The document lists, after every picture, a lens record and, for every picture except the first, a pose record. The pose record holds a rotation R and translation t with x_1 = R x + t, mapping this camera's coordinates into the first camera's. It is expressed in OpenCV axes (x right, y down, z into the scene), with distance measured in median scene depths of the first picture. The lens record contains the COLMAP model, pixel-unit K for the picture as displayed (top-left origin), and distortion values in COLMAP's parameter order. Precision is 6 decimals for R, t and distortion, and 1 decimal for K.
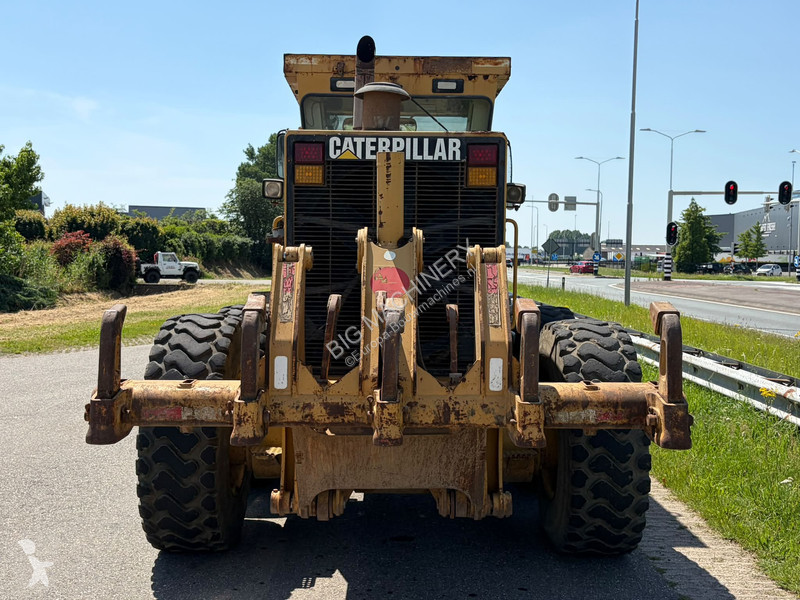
lens RADIAL K [[924.7, 0, 403.0], [0, 924.7, 284.9], [0, 0, 1]] dist [0.207019, -0.730093]
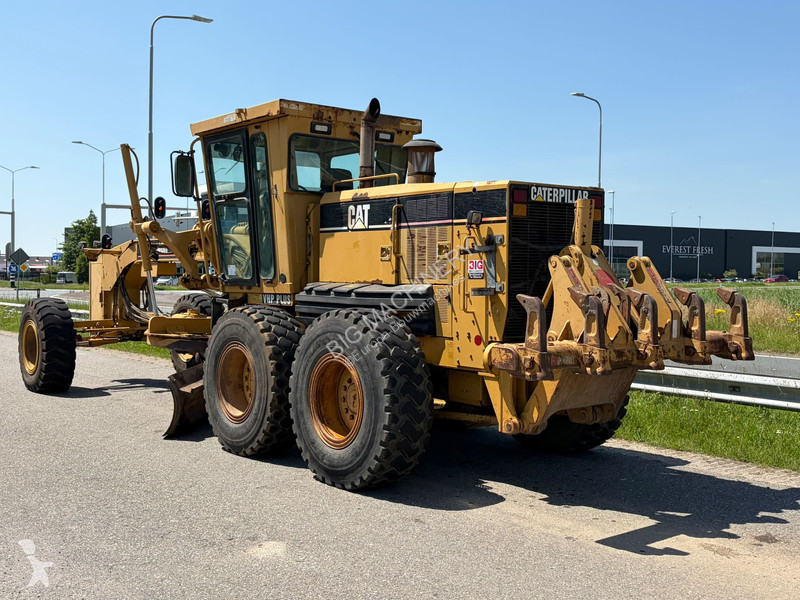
lens RADIAL K [[924.7, 0, 403.0], [0, 924.7, 284.9], [0, 0, 1]] dist [0.207019, -0.730093]
pose [[0.779022, -0.015039, 0.626817, -0.767845], [0.022842, 0.999729, -0.004402, 0.004546], [-0.626581, 0.017747, 0.779154, -0.044975]]
